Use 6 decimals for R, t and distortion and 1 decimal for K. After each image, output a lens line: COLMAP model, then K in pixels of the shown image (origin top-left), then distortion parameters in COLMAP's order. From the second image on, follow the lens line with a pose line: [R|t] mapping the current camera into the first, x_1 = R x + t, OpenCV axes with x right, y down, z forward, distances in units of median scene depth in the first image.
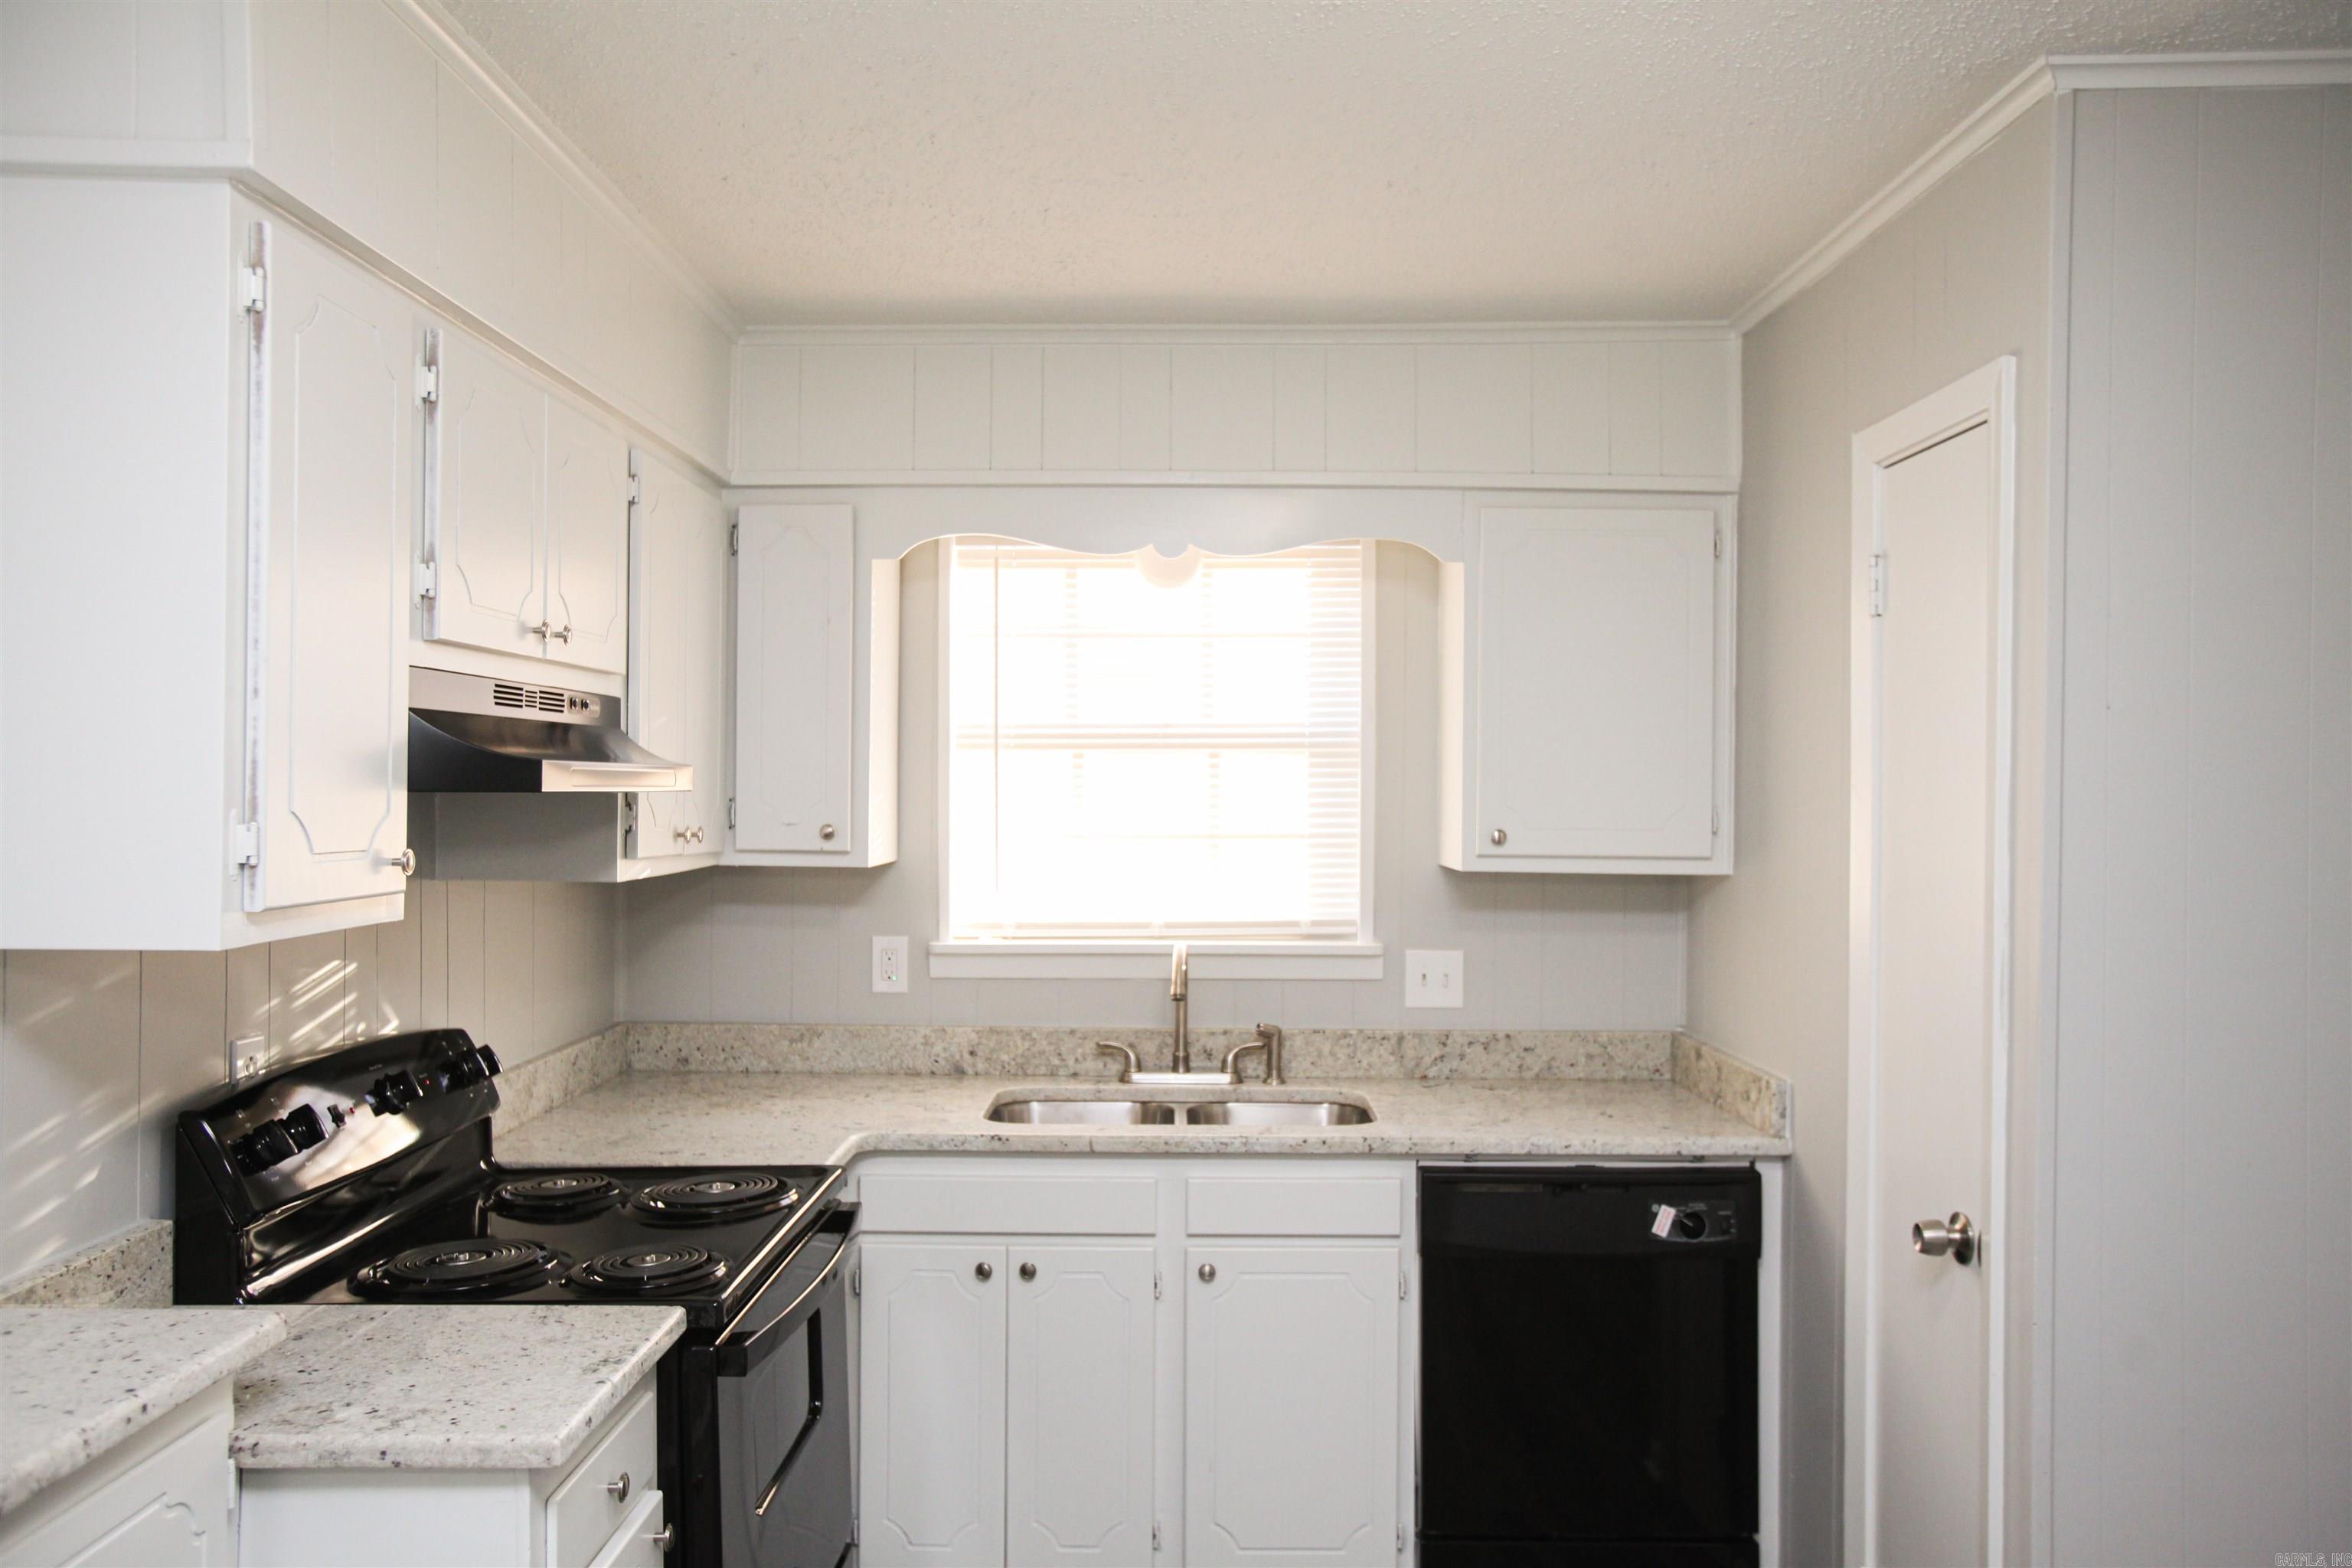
lens RADIAL K [[1737.3, 0, 1176.0], [0, 1737.3, 784.0], [0, 0, 1]] dist [-0.009355, -0.000247]
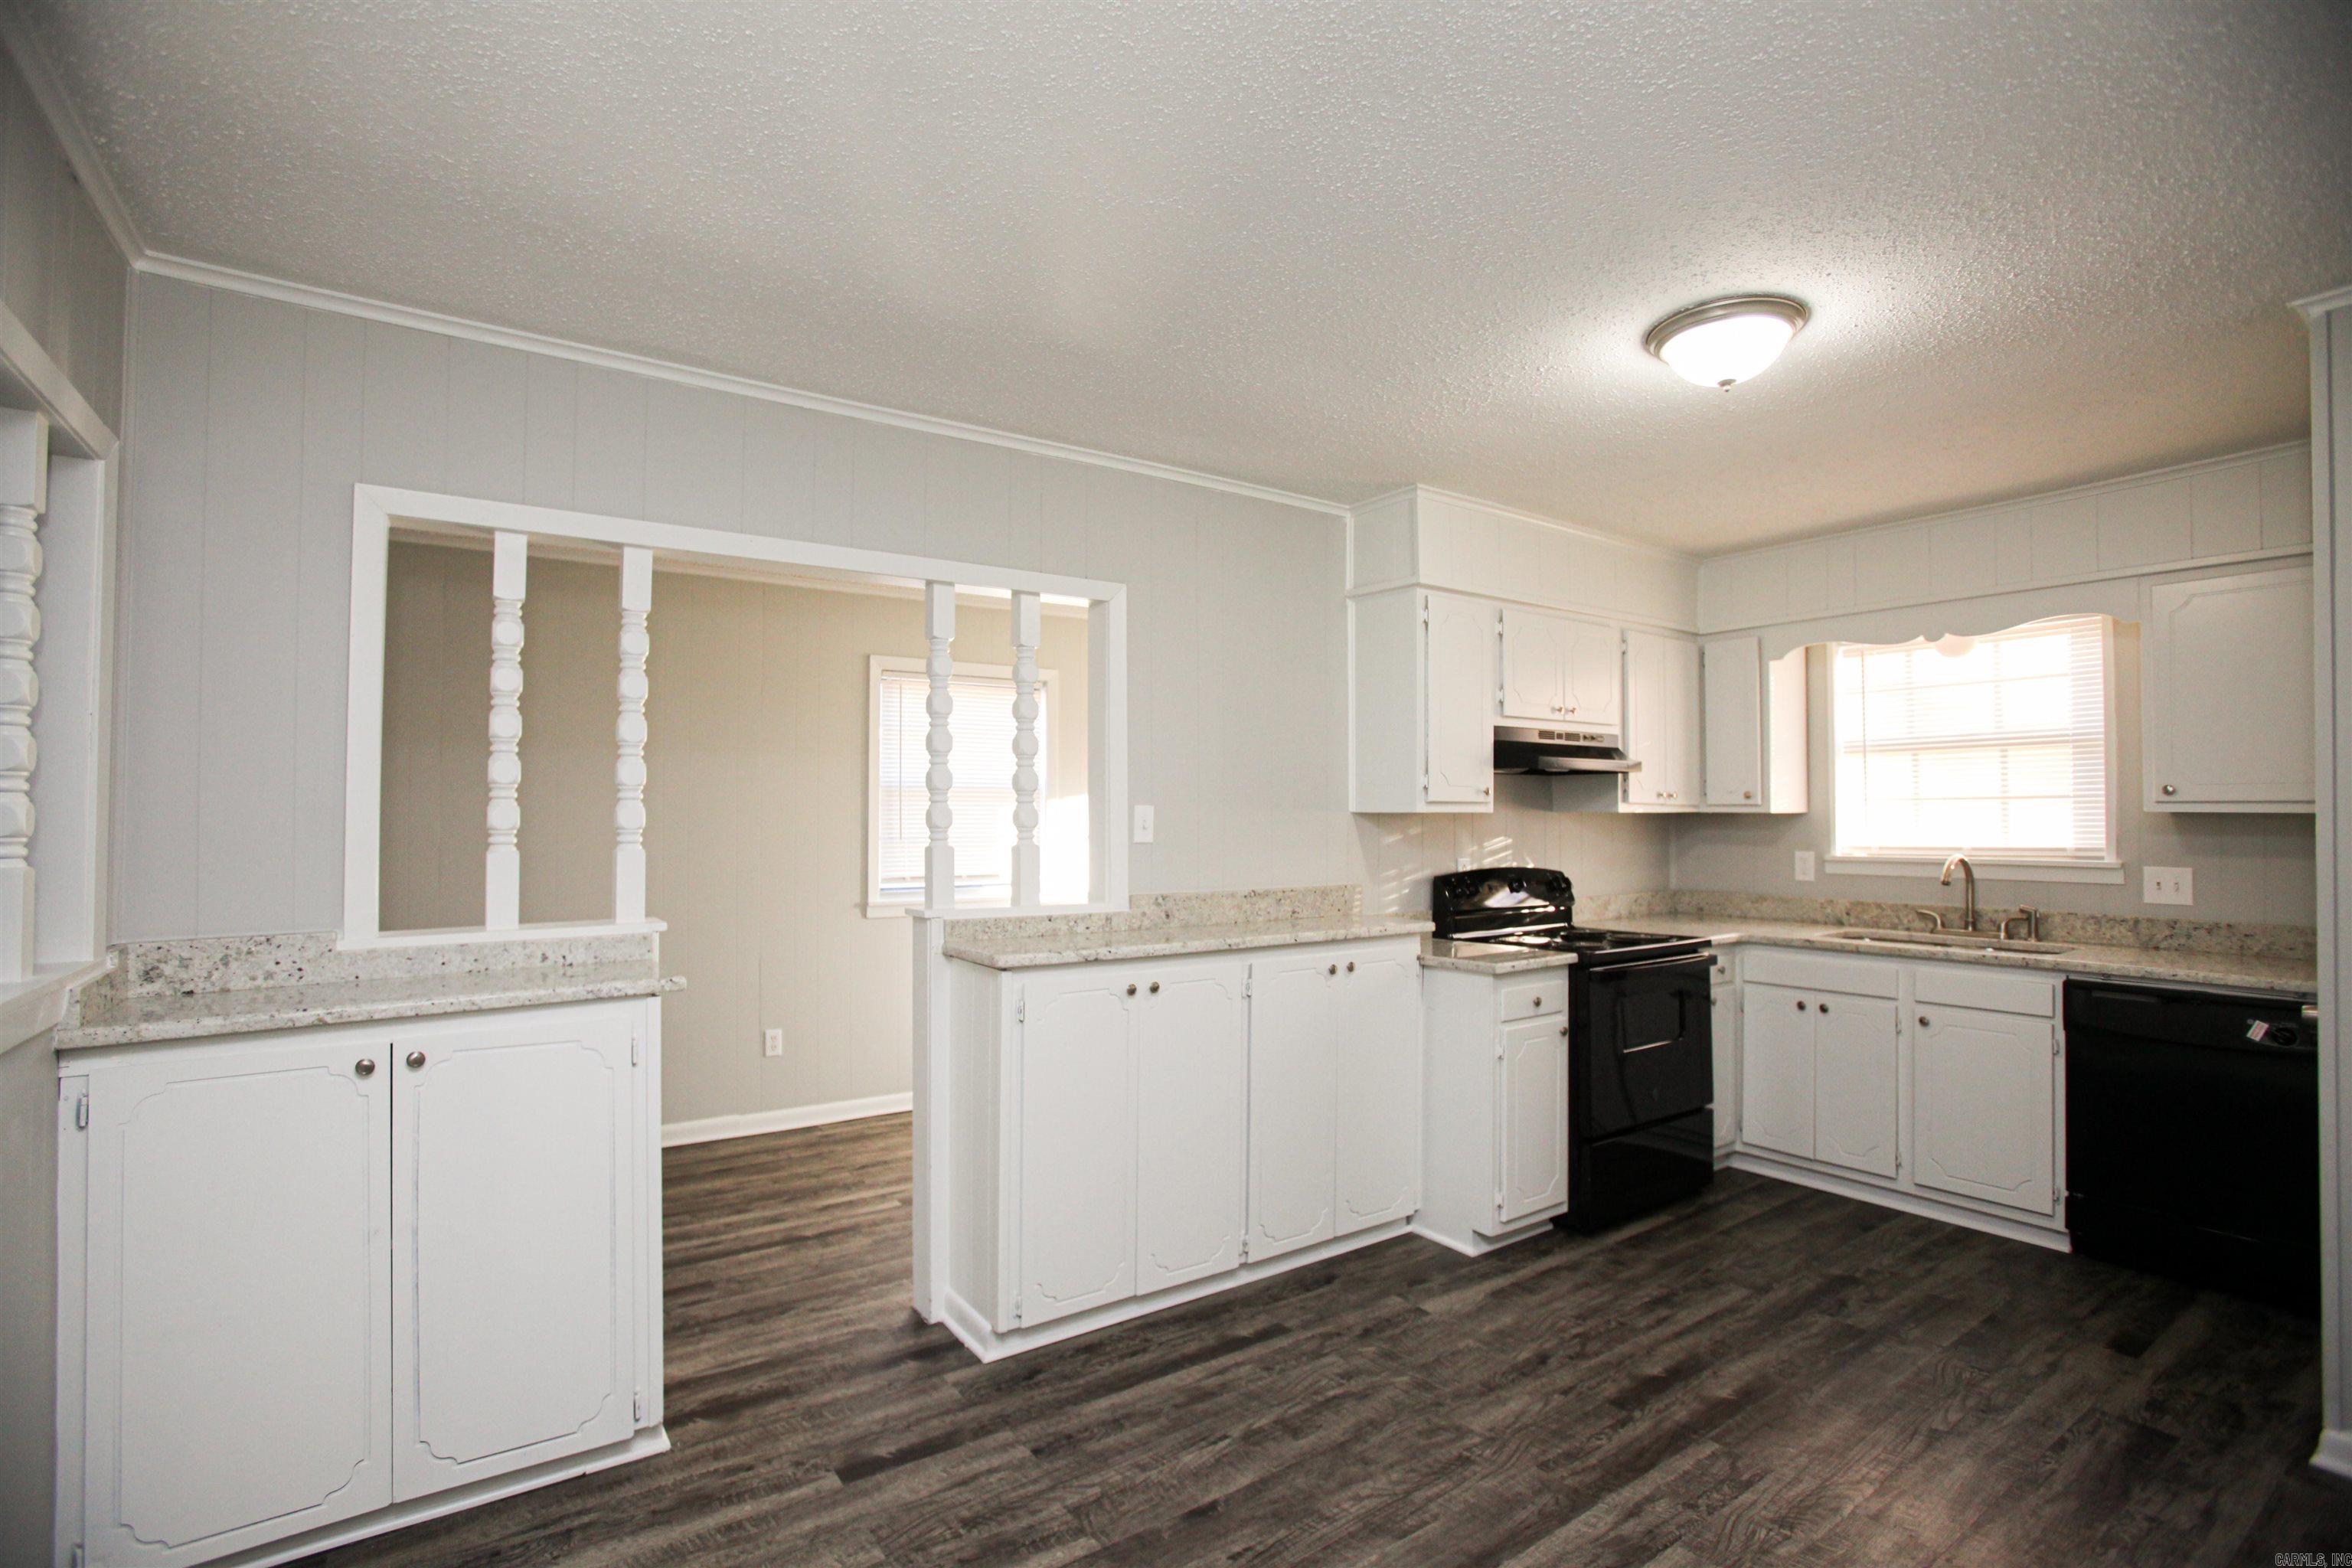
lens RADIAL K [[1071.6, 0, 1145.9], [0, 1071.6, 793.1], [0, 0, 1]] dist [-0.067806, 0.022823]
pose [[0.558871, -0.023628, -0.828918, 0.402141], [0.002933, 0.999644, -0.026517, 0.051386], [0.829249, 0.012388, 0.558742, -0.273028]]
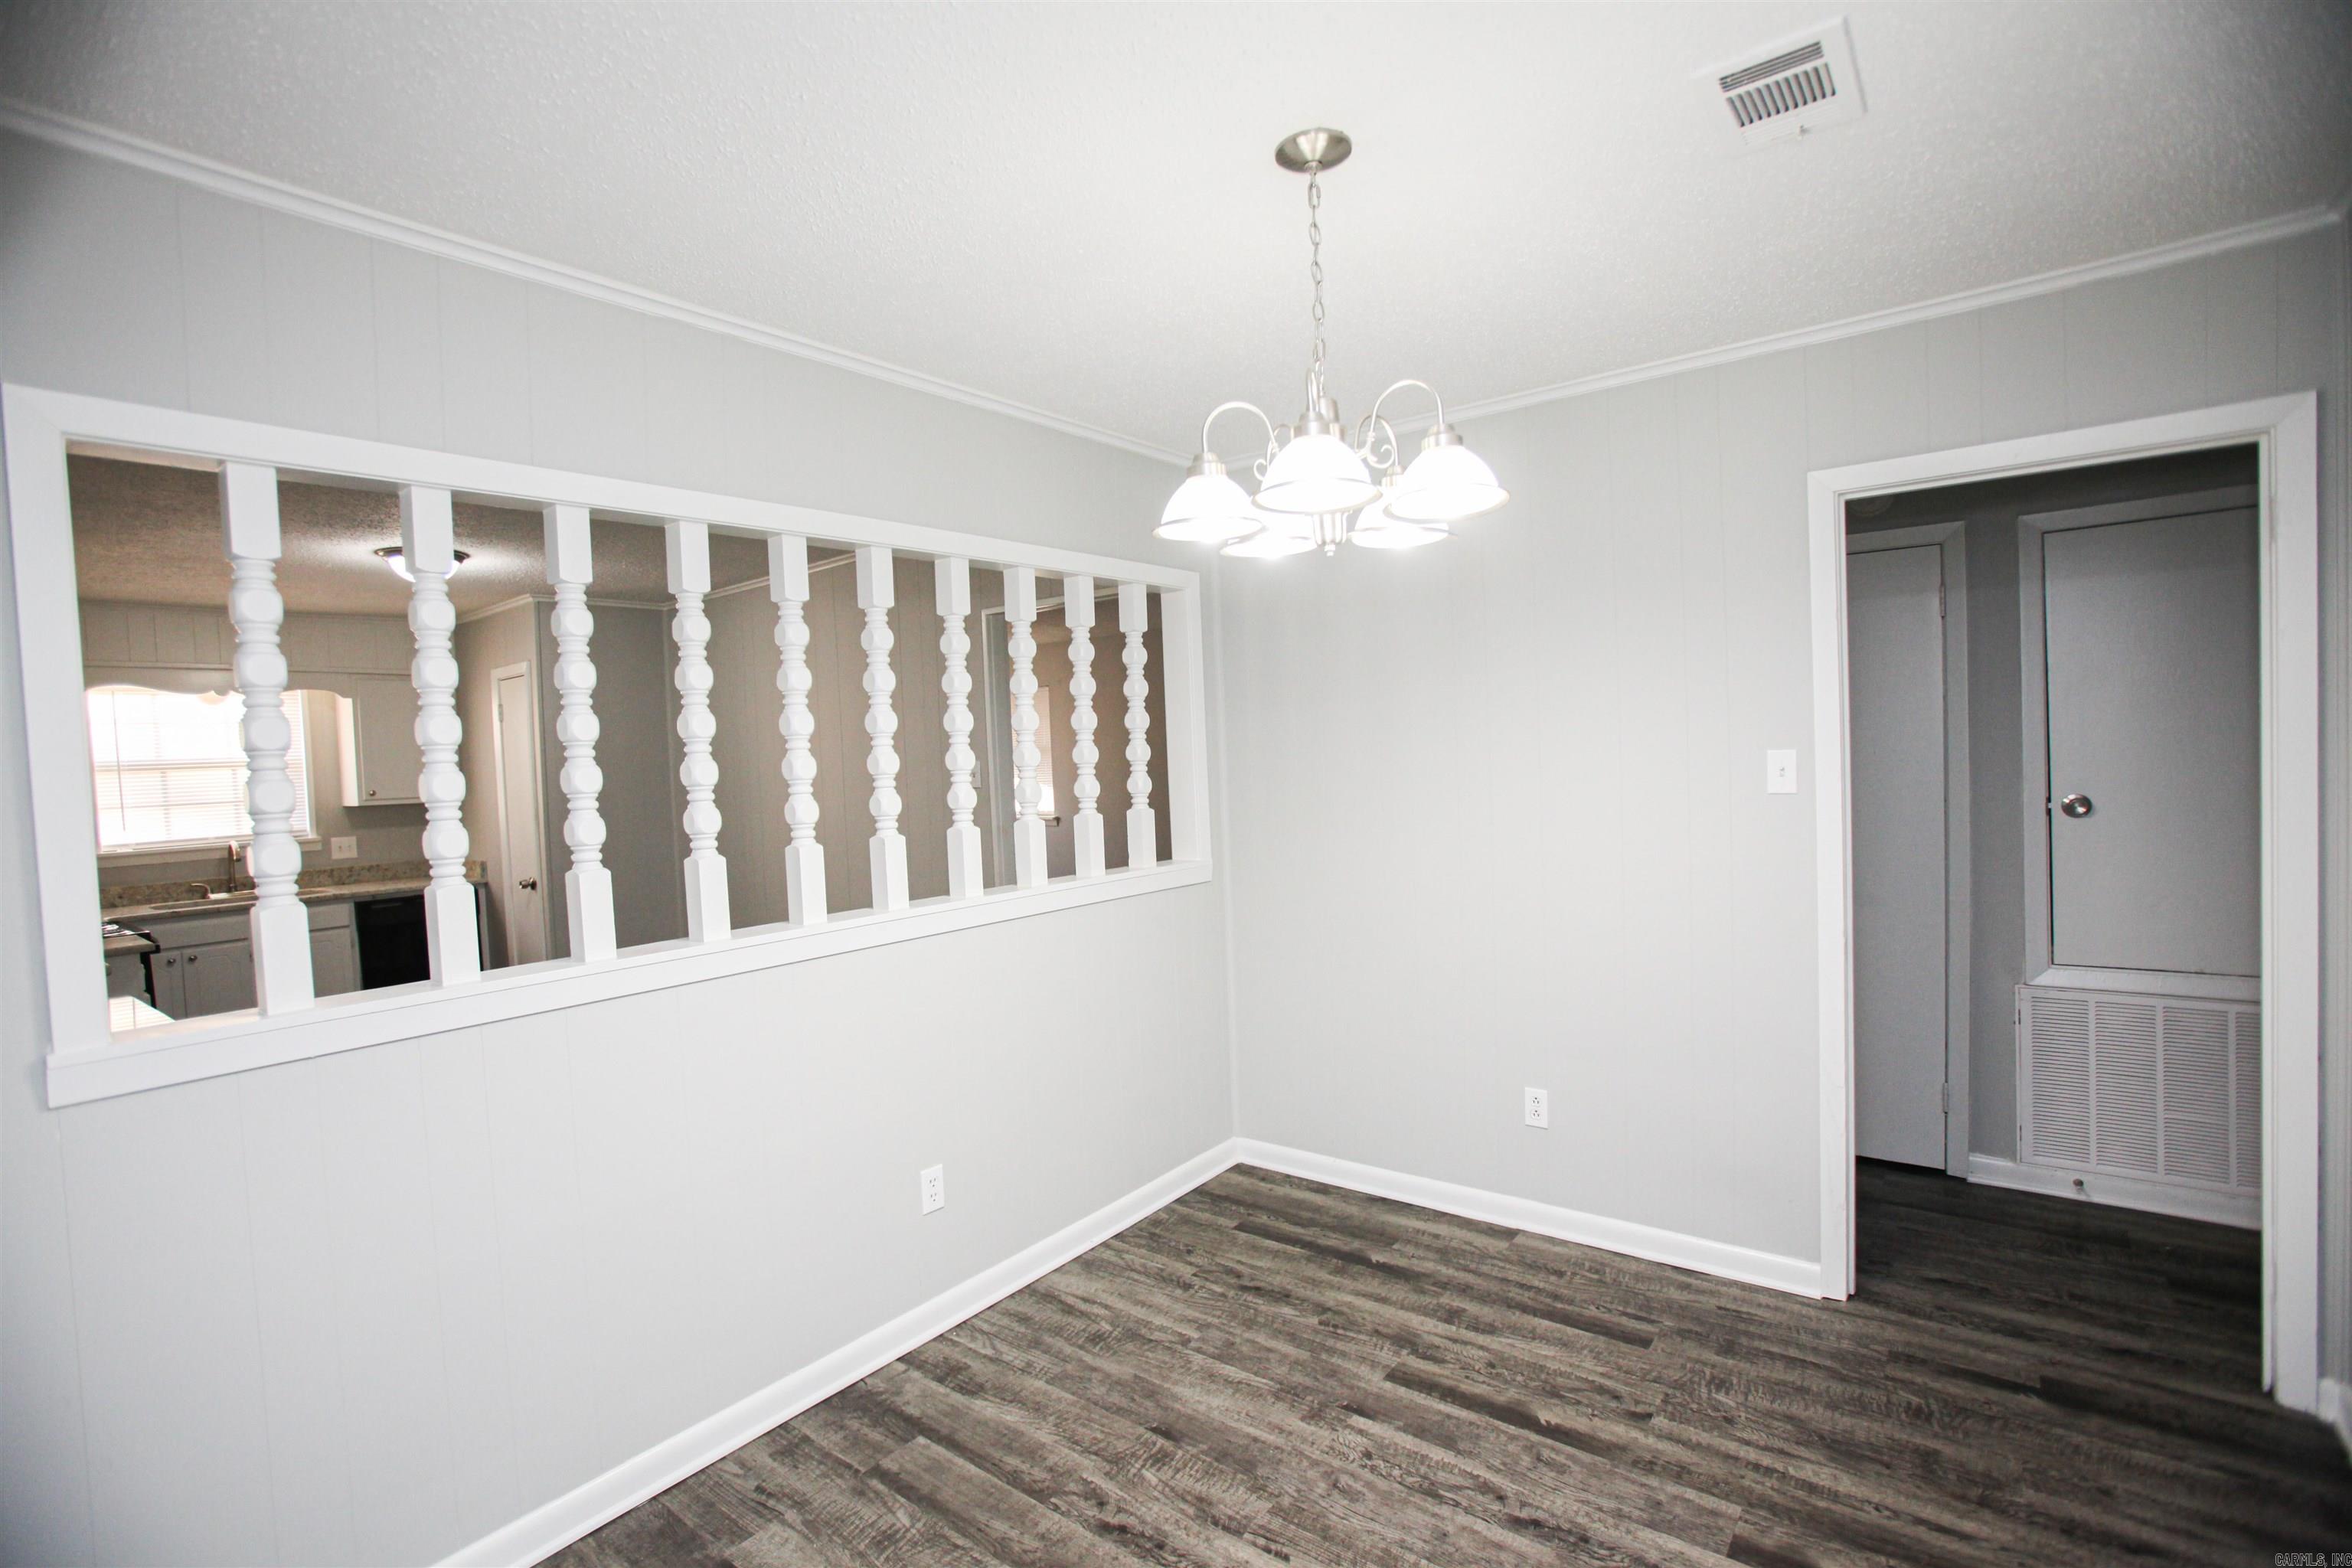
lens RADIAL K [[1092.7, 0, 1161.6], [0, 1092.7, 787.0], [0, 0, 1]] dist [-0.074933, 0.036239]
pose [[0.623701, -0.062092, 0.779193, -0.342533], [0.044921, 0.998040, 0.043574, 0.002003], [-0.780371, 0.007825, 0.625267, -1.050331]]
